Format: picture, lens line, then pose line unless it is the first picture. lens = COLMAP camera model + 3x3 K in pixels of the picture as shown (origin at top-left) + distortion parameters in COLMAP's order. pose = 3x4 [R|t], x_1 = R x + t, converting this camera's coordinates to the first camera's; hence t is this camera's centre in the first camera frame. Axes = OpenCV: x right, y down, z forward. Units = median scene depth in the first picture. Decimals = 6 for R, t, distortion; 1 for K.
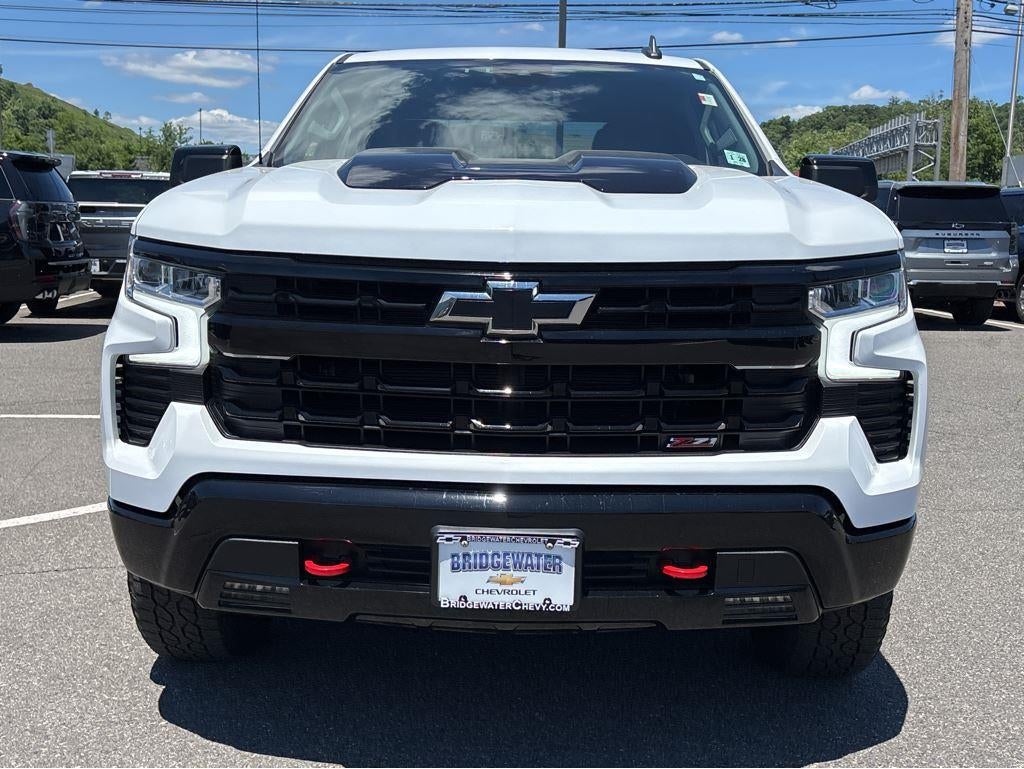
lens RADIAL K [[1143.8, 0, 498.8], [0, 1143.8, 384.8], [0, 0, 1]] dist [0.203629, -0.634980]
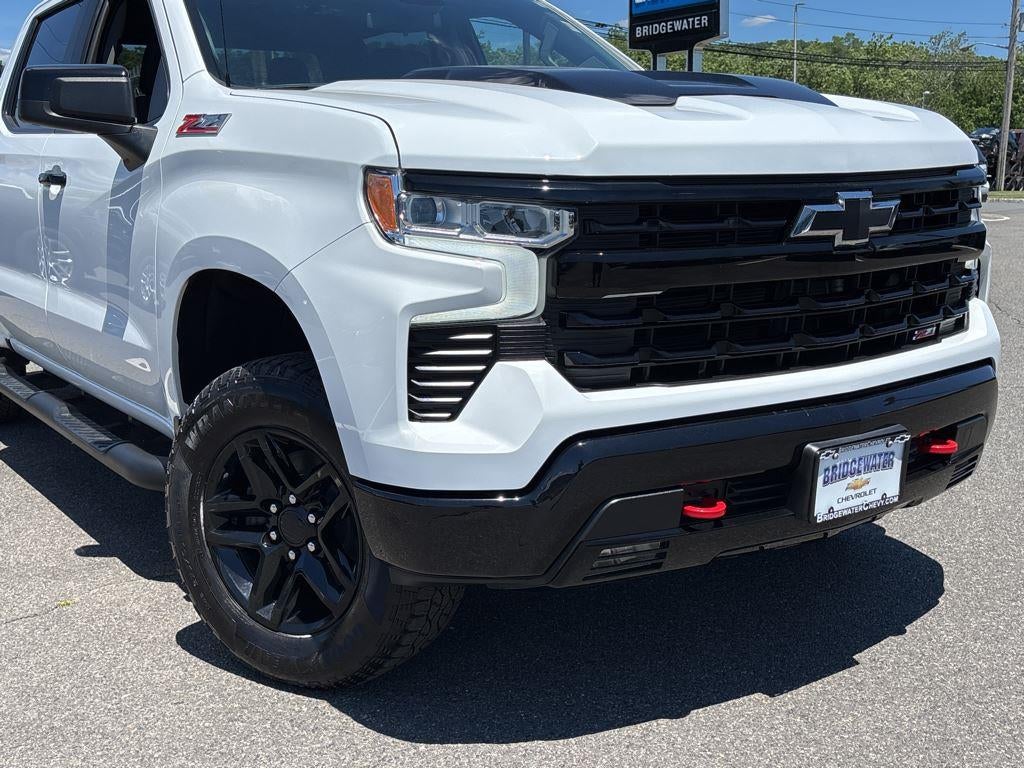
lens RADIAL K [[1143.8, 0, 498.8], [0, 1143.8, 384.8], [0, 0, 1]] dist [0.203629, -0.634980]
pose [[0.809240, -0.142224, 0.570002, -0.834289], [0.114592, 0.989830, 0.084289, -0.043040], [-0.576194, -0.002892, 0.817308, 0.335394]]
